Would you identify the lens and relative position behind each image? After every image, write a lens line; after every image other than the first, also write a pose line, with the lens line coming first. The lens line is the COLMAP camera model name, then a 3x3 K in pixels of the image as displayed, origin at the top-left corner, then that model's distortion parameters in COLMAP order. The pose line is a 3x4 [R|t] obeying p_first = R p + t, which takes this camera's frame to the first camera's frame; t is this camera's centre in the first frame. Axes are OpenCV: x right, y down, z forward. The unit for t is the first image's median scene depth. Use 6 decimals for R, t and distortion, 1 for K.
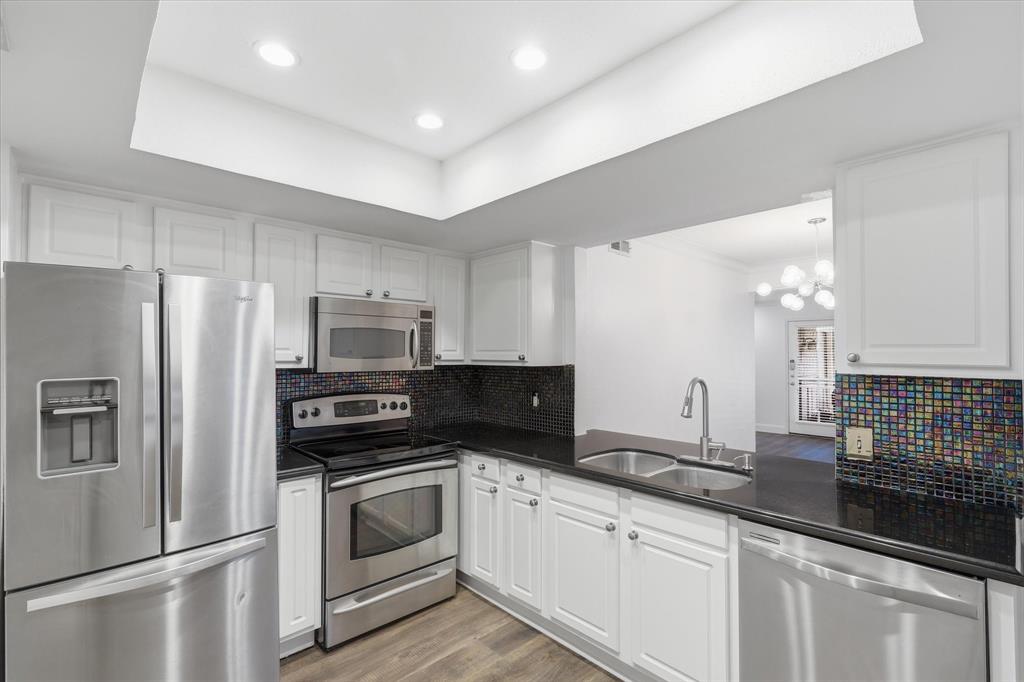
lens RADIAL K [[465.9, 0, 512.1], [0, 465.9, 346.5], [0, 0, 1]] dist [0.004496, 0.000579]
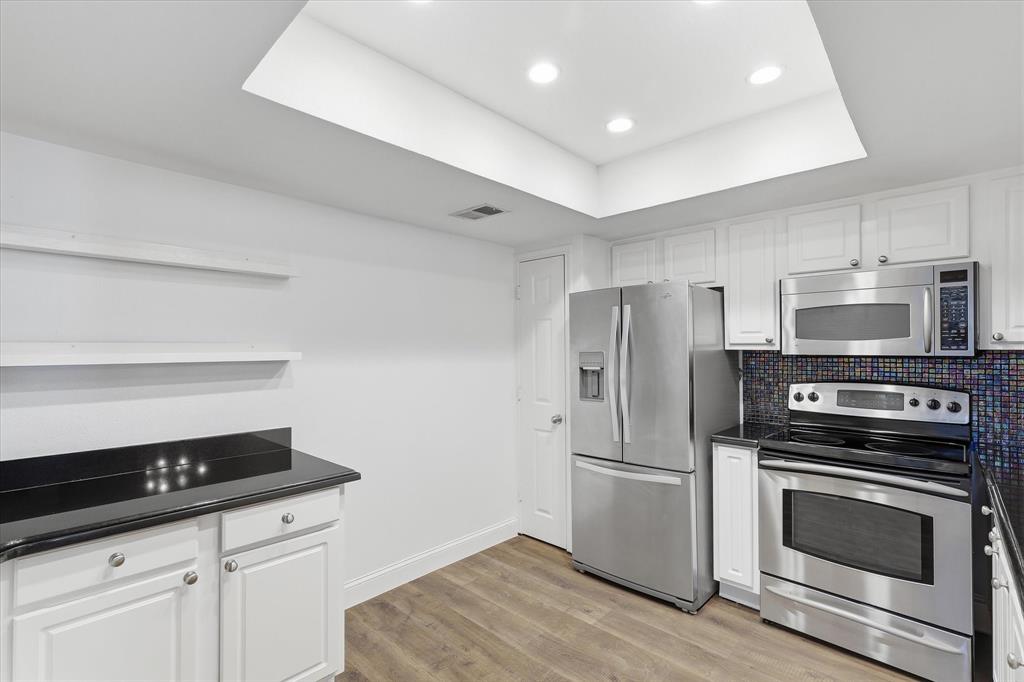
lens RADIAL K [[465.9, 0, 512.1], [0, 465.9, 346.5], [0, 0, 1]] dist [0.004496, 0.000579]
pose [[0.063878, -0.007390, -0.997930, 0.479790], [0.015984, 0.999852, -0.006381, 0.030972], [0.997830, -0.015543, 0.063987, 0.302506]]
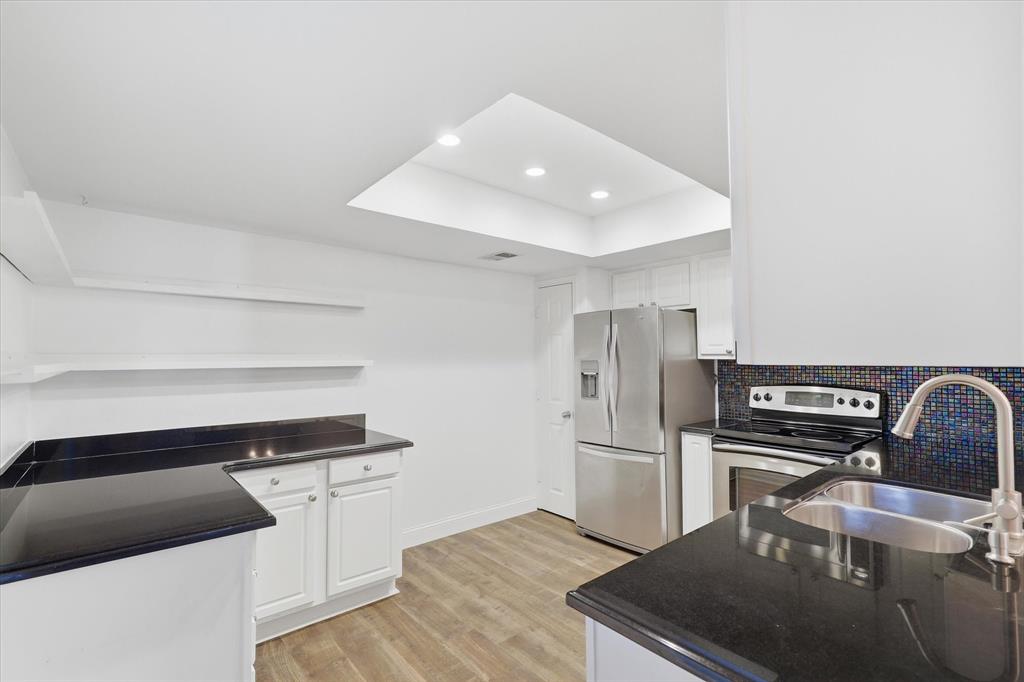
lens RADIAL K [[465.9, 0, 512.1], [0, 465.9, 346.5], [0, 0, 1]] dist [0.004496, 0.000579]
pose [[-0.040856, -0.026395, -0.998816, 0.767966], [0.014495, 0.999530, -0.027007, 0.031780], [0.999060, -0.015581, -0.040454, 0.374896]]
